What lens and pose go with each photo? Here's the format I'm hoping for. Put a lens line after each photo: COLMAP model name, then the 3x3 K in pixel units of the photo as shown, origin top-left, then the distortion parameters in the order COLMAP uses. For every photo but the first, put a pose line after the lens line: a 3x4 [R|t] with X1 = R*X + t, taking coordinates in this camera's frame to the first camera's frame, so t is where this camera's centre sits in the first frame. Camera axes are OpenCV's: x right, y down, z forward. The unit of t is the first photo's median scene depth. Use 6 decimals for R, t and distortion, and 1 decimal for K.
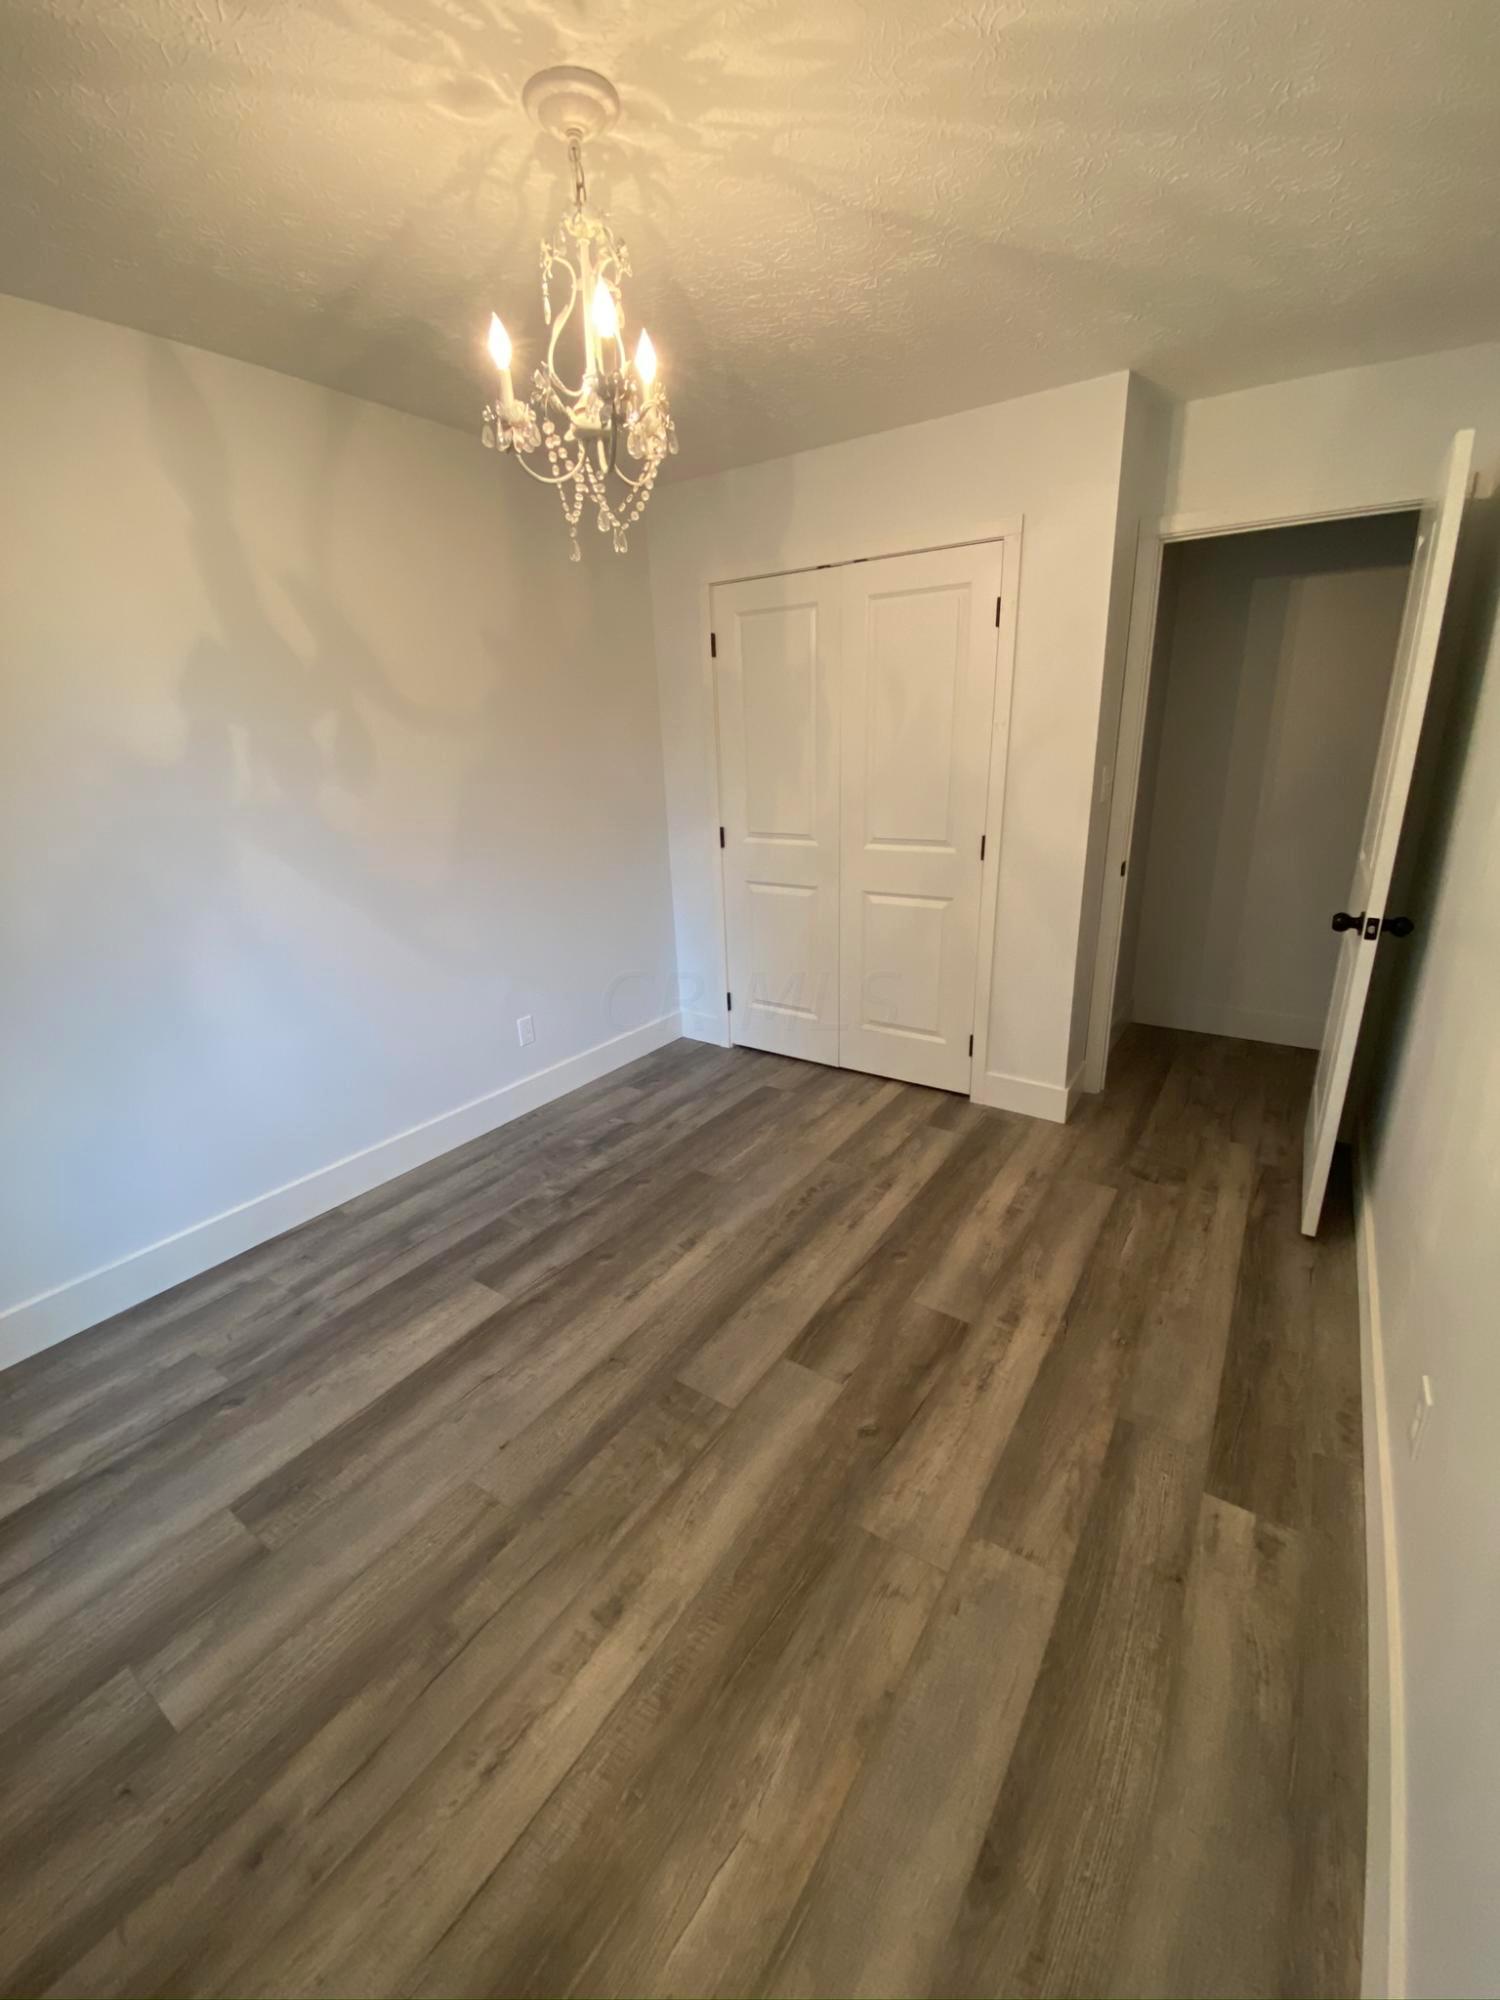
lens RADIAL K [[816.9, 0, 750.0], [0, 816.9, 1000.0], [0, 0, 1]] dist [0.014518, -0.018457]
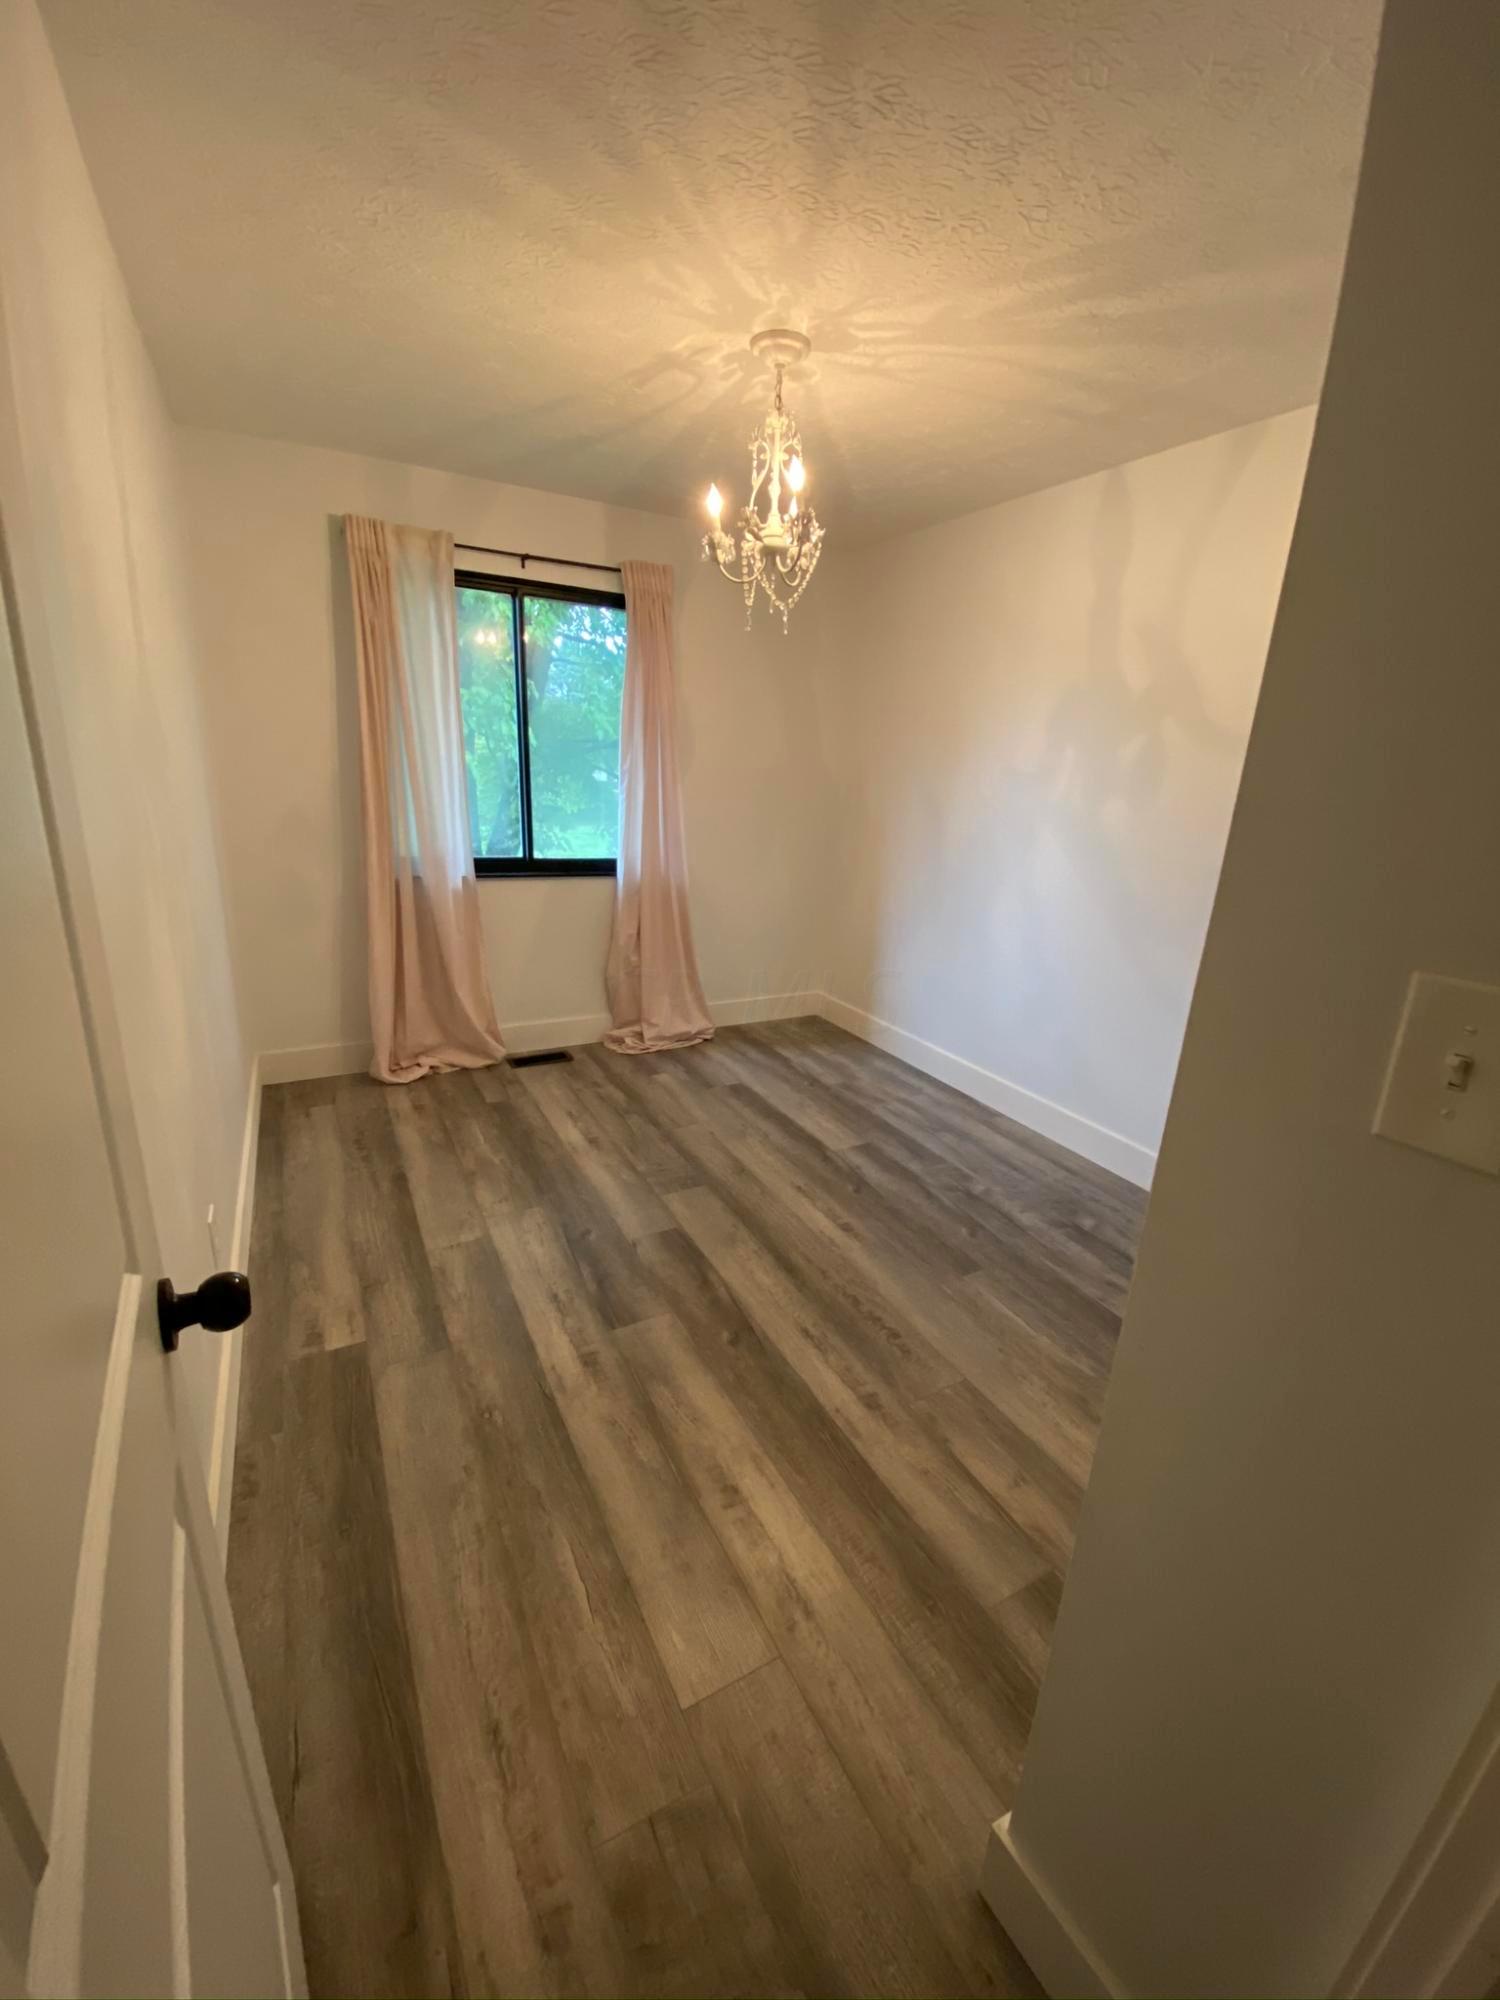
lens RADIAL K [[816.9, 0, 750.0], [0, 816.9, 1000.0], [0, 0, 1]] dist [0.014518, -0.018457]
pose [[-0.472803, 0.260179, -0.841881, 0.952919], [-0.307521, 0.846624, 0.434349, -0.444446], [0.825765, 0.464258, -0.320276, 1.311222]]
